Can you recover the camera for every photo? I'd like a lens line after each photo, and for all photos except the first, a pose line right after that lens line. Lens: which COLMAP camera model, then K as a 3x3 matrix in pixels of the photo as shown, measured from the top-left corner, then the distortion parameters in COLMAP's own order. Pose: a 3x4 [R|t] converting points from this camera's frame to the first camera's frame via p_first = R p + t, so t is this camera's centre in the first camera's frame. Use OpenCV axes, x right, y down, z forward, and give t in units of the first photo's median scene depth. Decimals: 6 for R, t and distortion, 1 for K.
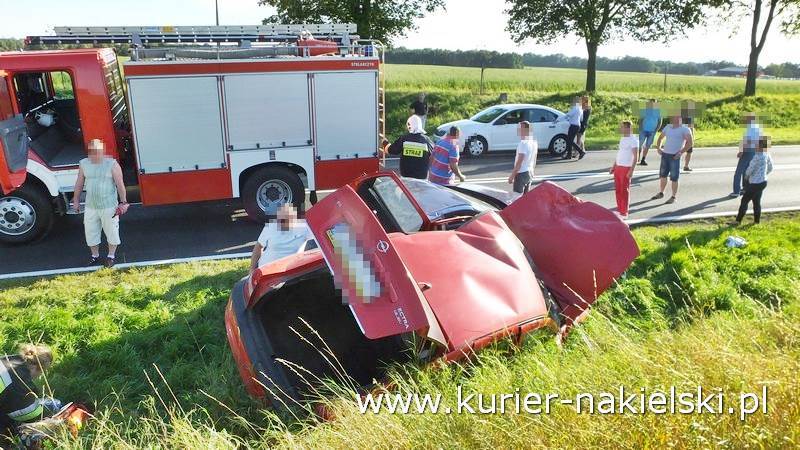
lens RADIAL K [[573.0, 0, 400.0], [0, 573.0, 225.0], [0, 0, 1]] dist [-0.099887, 0.075978]
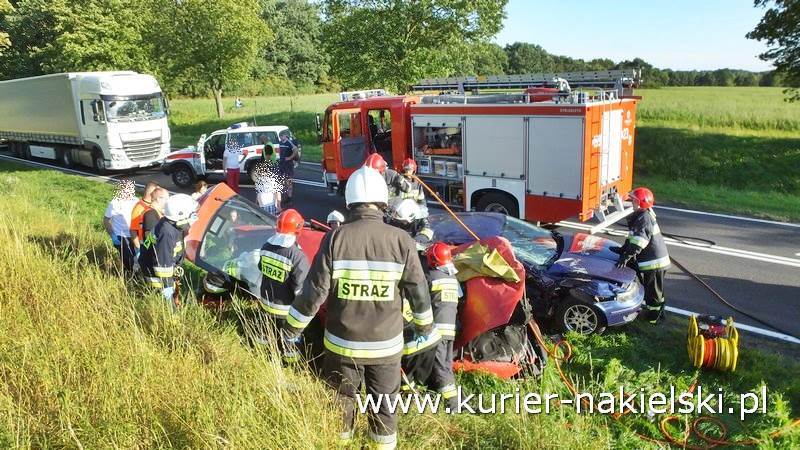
lens RADIAL K [[573.0, 0, 400.0], [0, 573.0, 225.0], [0, 0, 1]] dist [-0.099887, 0.075978]
pose [[0.486815, 0.187438, -0.853158, 0.721380], [-0.231431, 0.969479, 0.080938, -0.087806], [0.842289, 0.158045, 0.515336, 0.223042]]
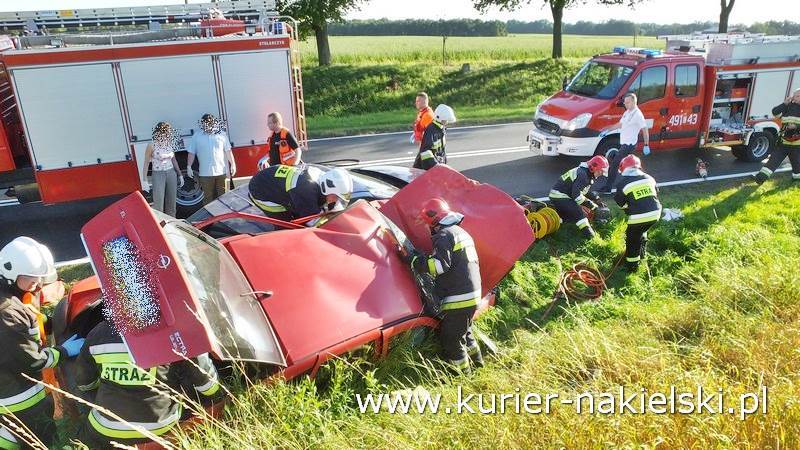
lens RADIAL K [[573.0, 0, 400.0], [0, 573.0, 225.0], [0, 0, 1]] dist [-0.099887, 0.075978]
pose [[0.998930, -0.043081, 0.016791, 0.117645], [0.042267, 0.998040, 0.046139, -0.016368], [-0.018746, -0.045380, 0.998794, 0.049491]]
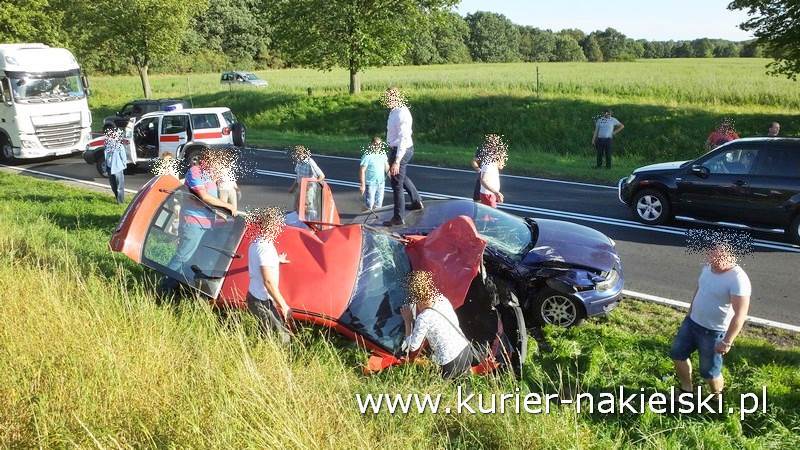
lens RADIAL K [[634.0, 0, 400.0], [0, 634.0, 225.0], [0, 0, 1]] dist [-0.060200, 0.068422]
pose [[0.552577, 0.189027, -0.811743, 0.732029], [-0.216168, 0.973118, 0.079454, -0.085557], [0.804941, 0.131568, 0.578584, 0.200353]]
